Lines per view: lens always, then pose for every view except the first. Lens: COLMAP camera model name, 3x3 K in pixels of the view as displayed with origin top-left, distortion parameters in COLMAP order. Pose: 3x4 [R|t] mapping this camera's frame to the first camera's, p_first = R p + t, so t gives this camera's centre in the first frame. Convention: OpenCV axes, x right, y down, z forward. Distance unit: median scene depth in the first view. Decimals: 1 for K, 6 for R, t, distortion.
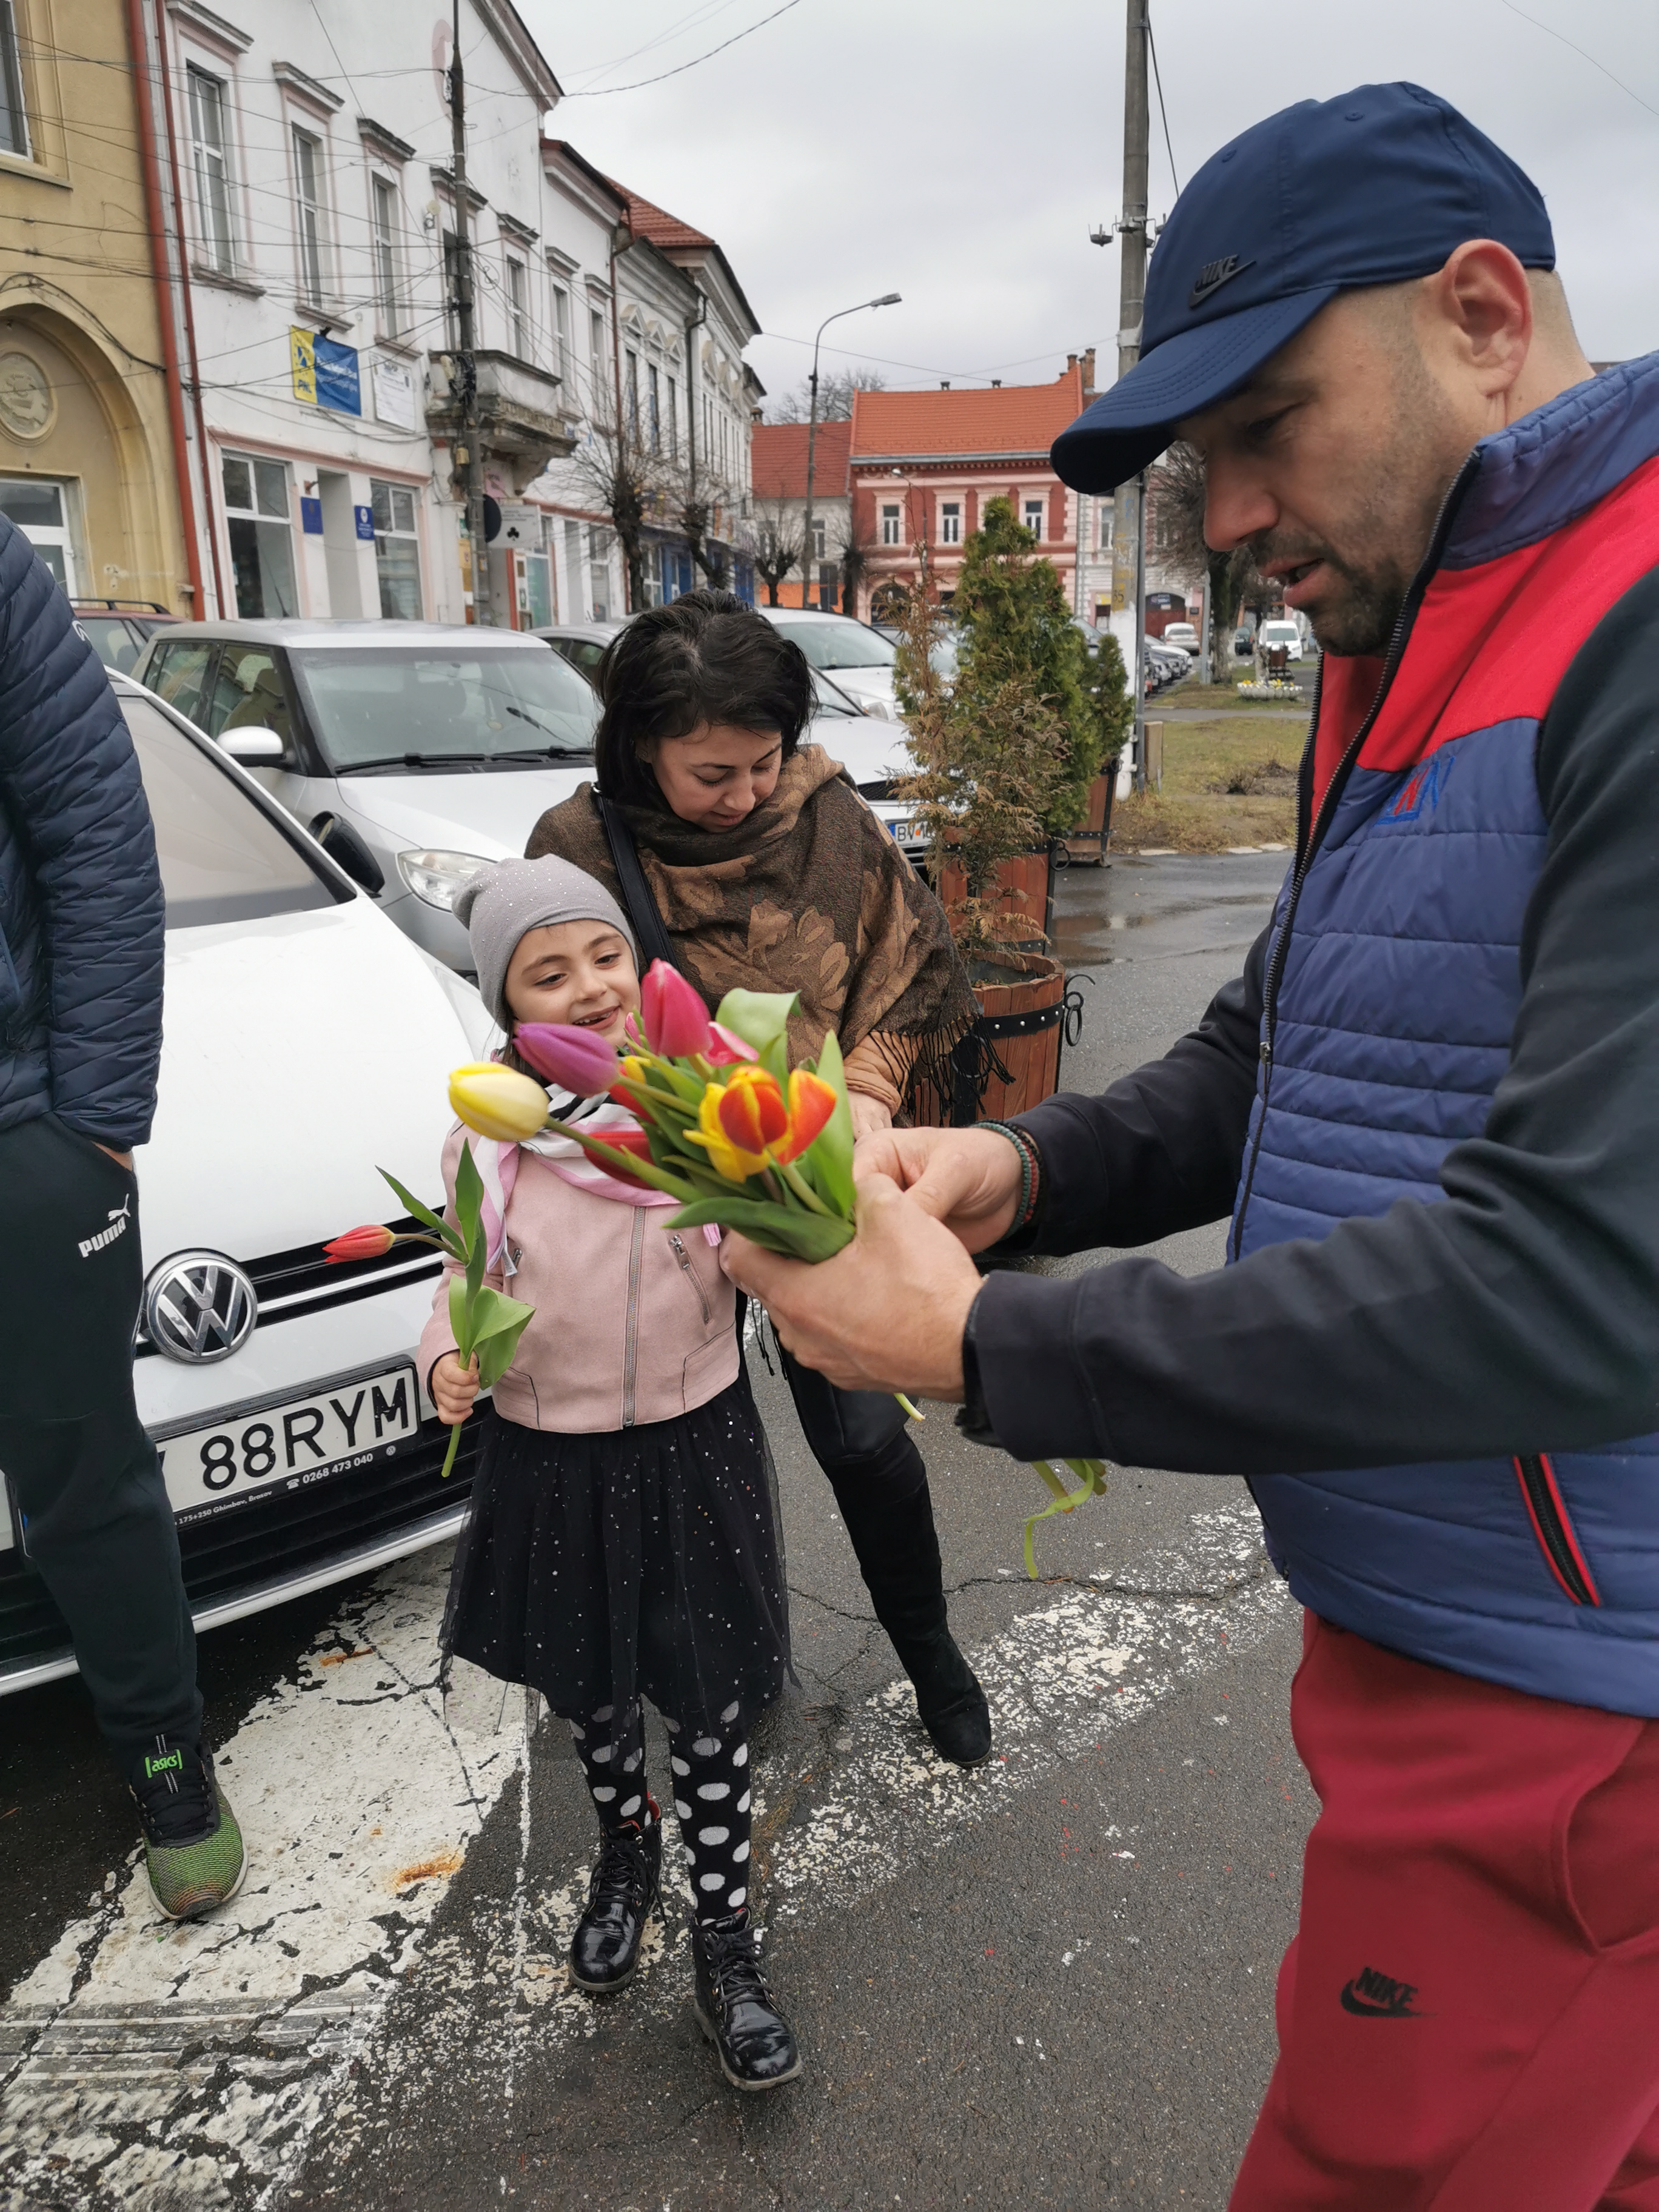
lens RADIAL K [[1702.3, 0, 813.9], [0, 1702.3, 1099.7], [0, 0, 1]] dist [0.078090, -0.105321]
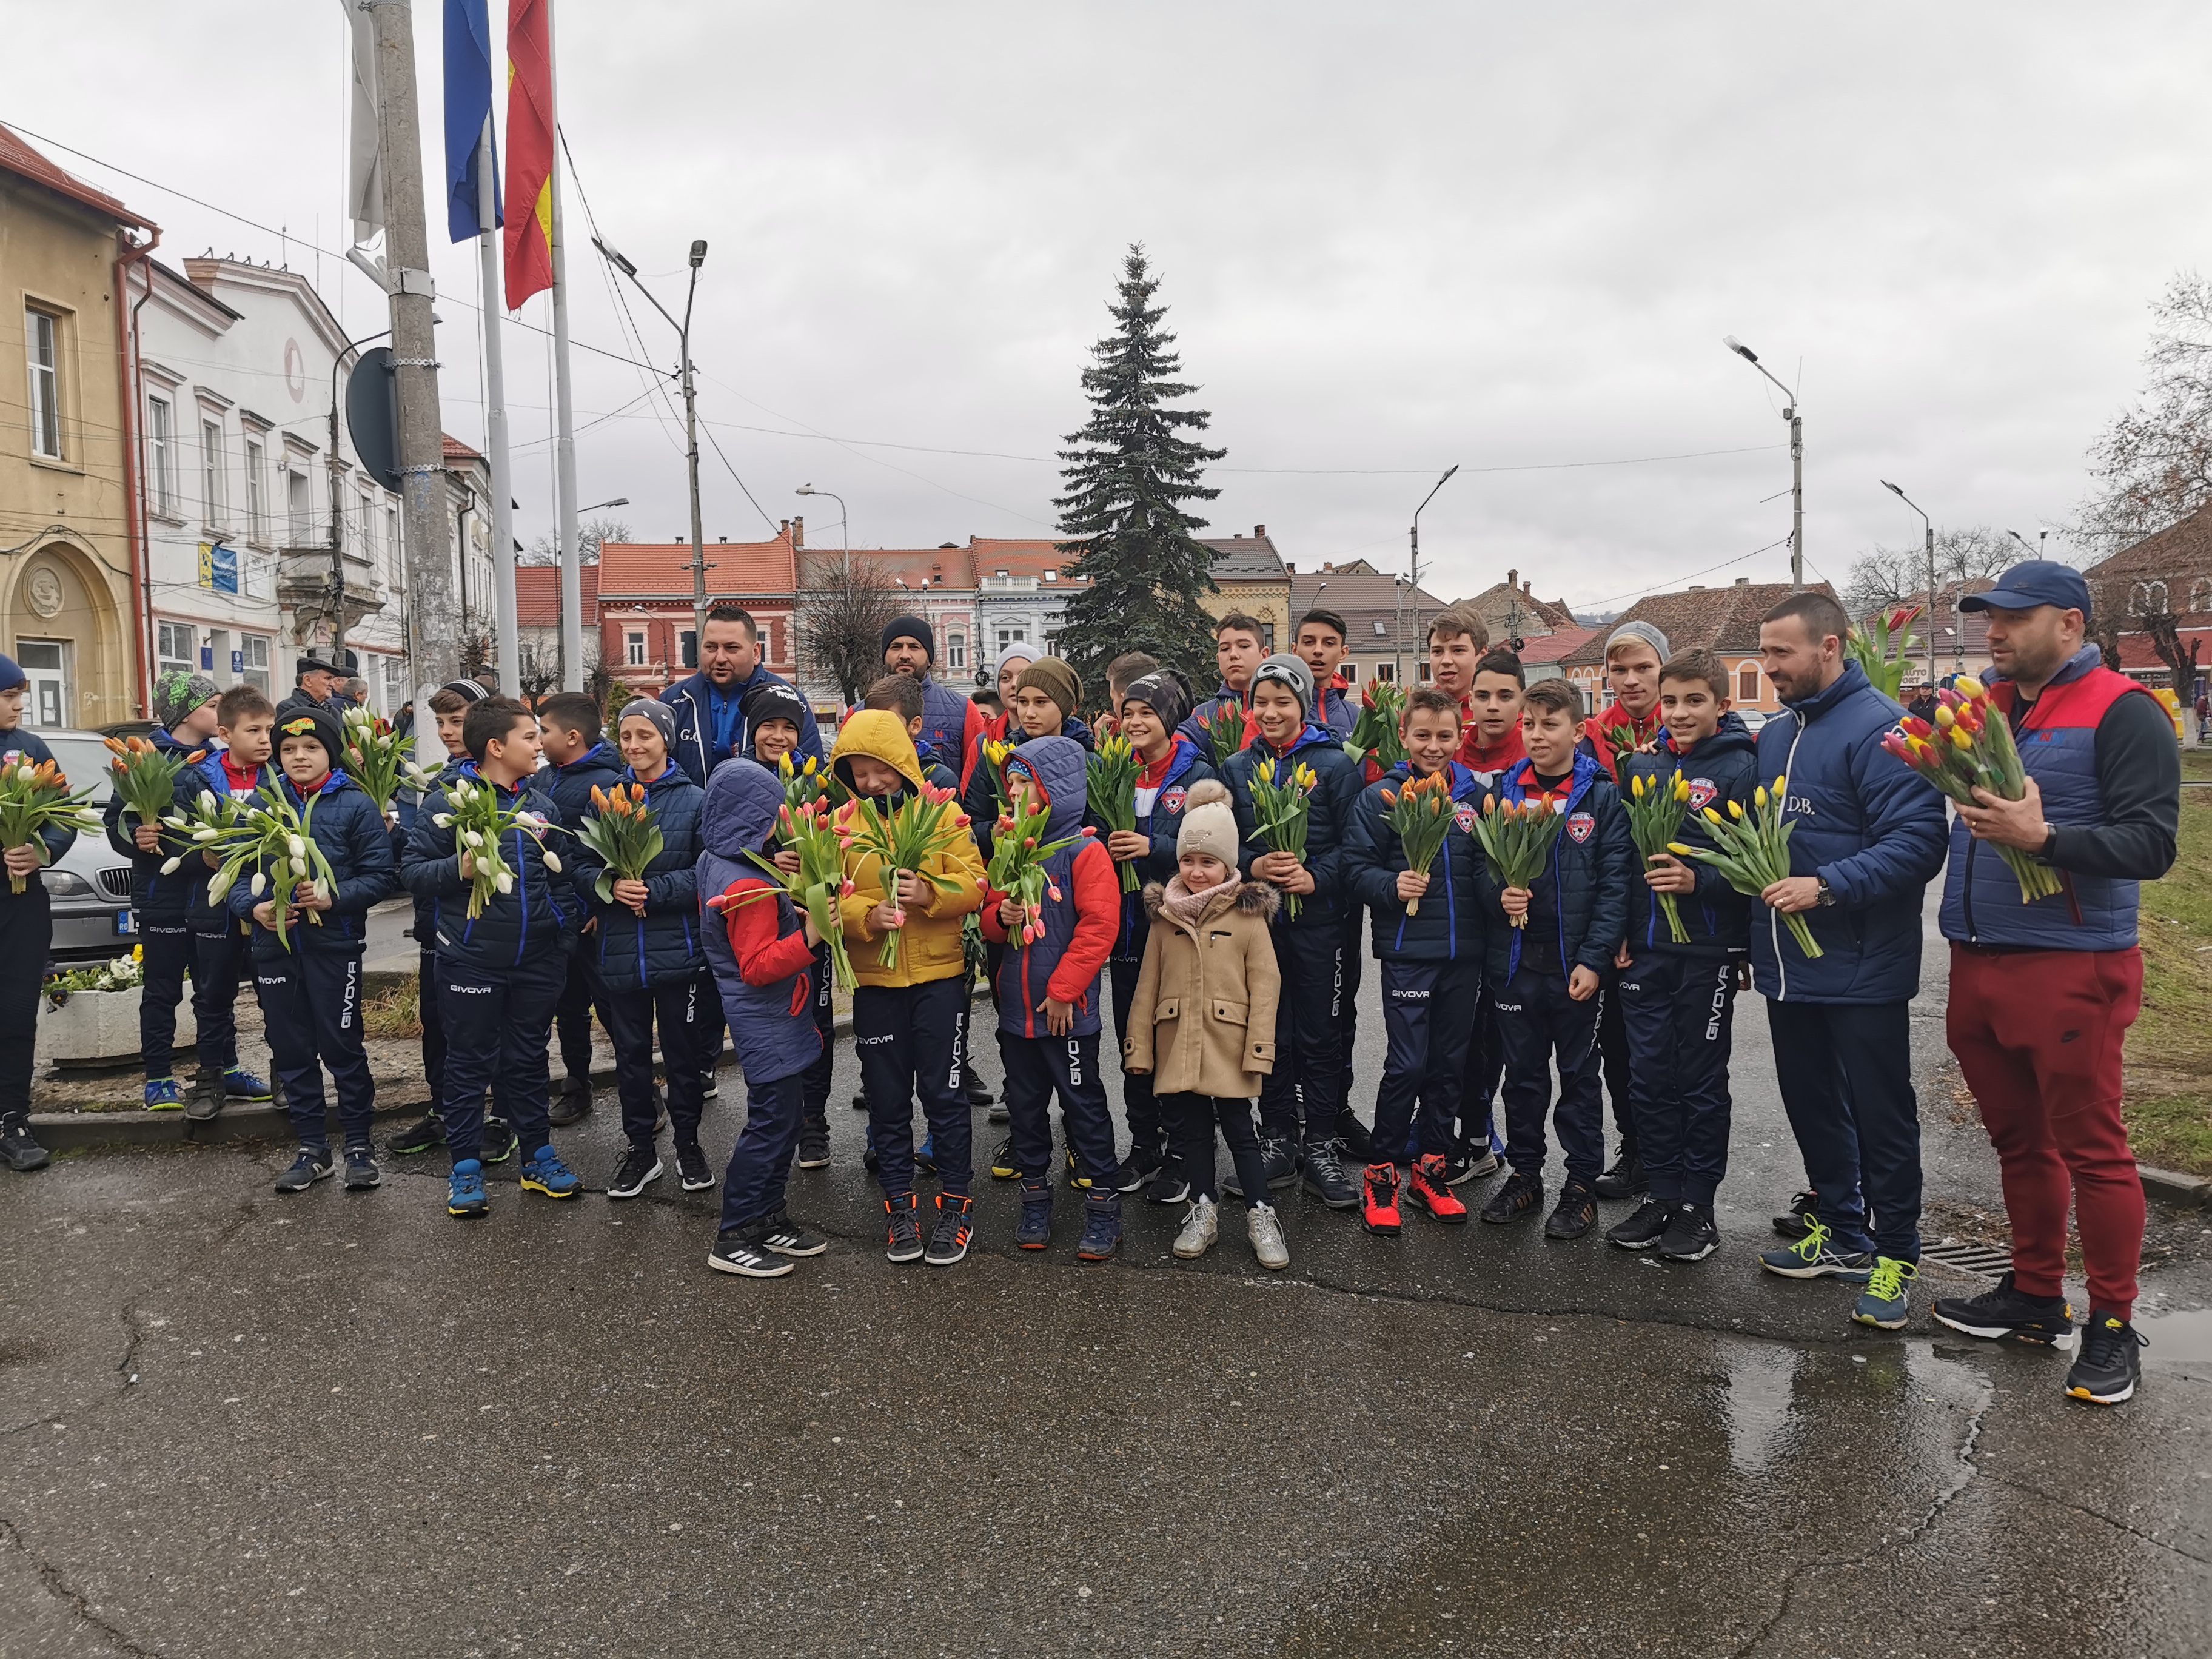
lens RADIAL K [[1702.3, 0, 1108.1], [0, 1702.3, 809.6], [0, 0, 1]] dist [0.078090, -0.105321]
pose [[0.954452, -0.021841, 0.297564, 0.004099], [0.087532, 0.973931, -0.209275, 0.114358], [-0.285236, 0.225790, 0.931482, -0.394768]]
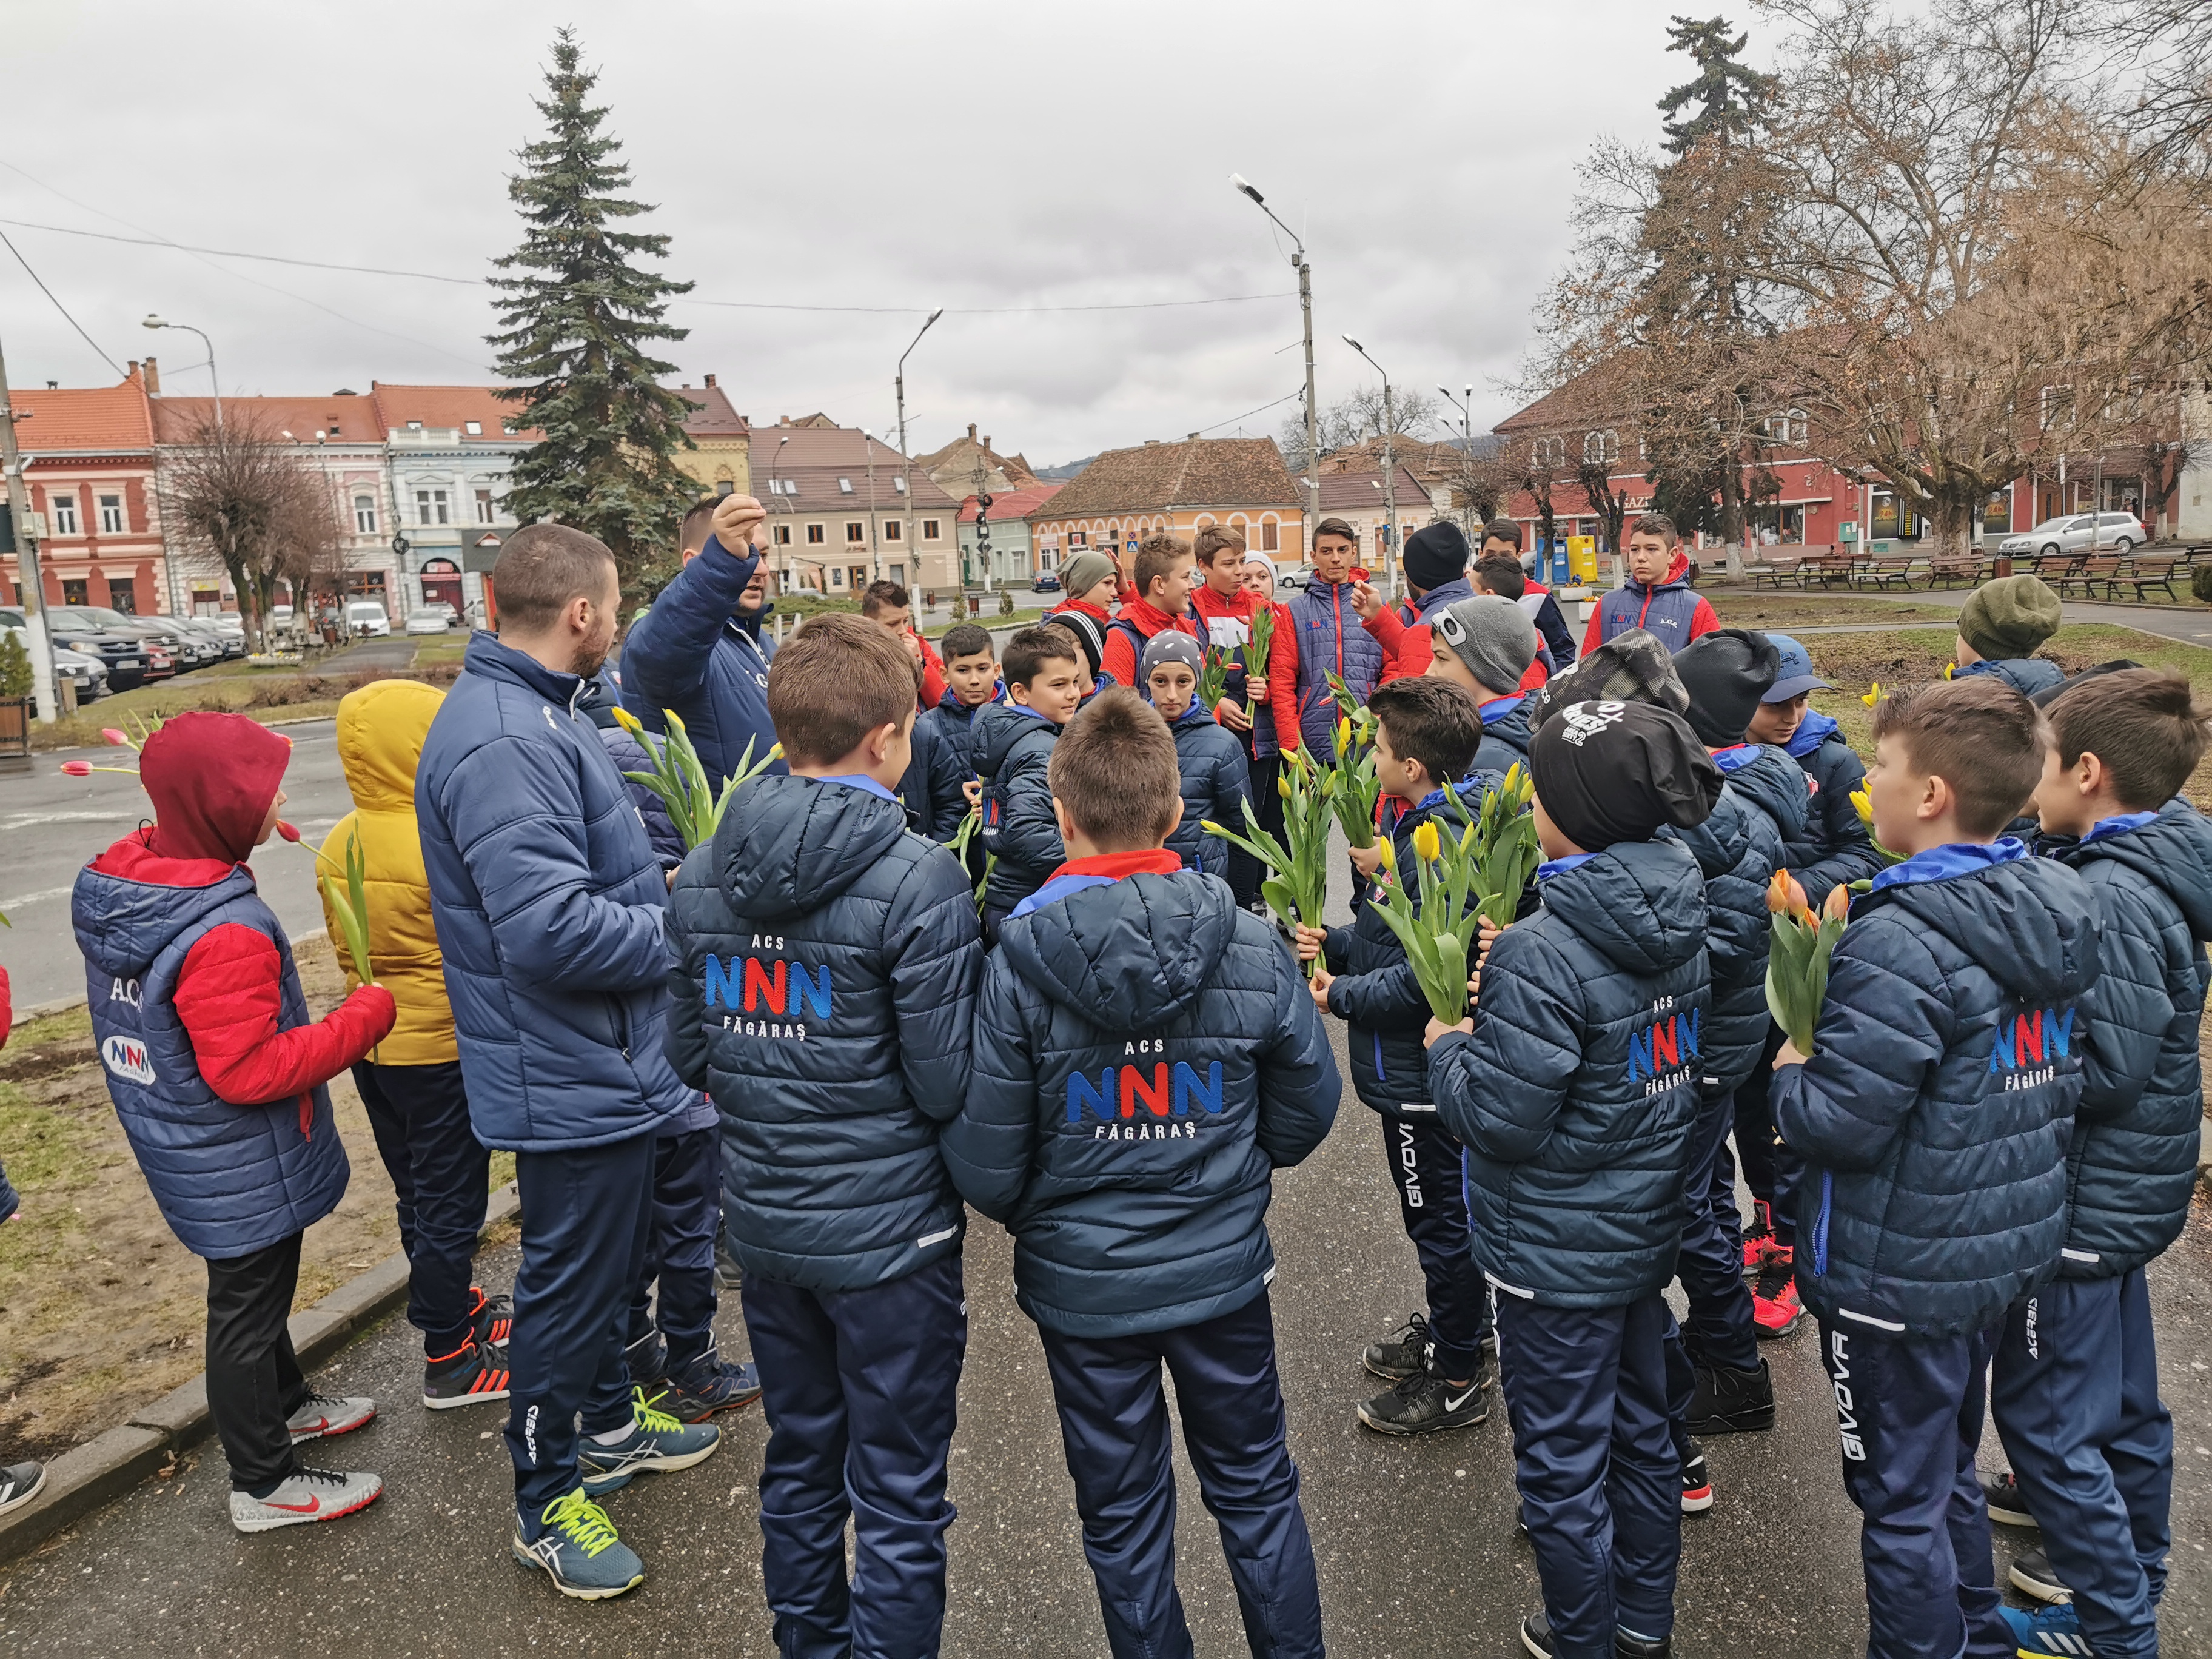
lens RADIAL K [[1702.3, 0, 1106.0], [0, 1702.3, 827.5], [0, 0, 1]] dist [0.078090, -0.105321]
pose [[0.815753, -0.114274, 0.566999, 0.016175], [0.189813, 0.978890, -0.075801, 0.083110], [-0.546368, 0.169459, 0.820223, -0.313431]]
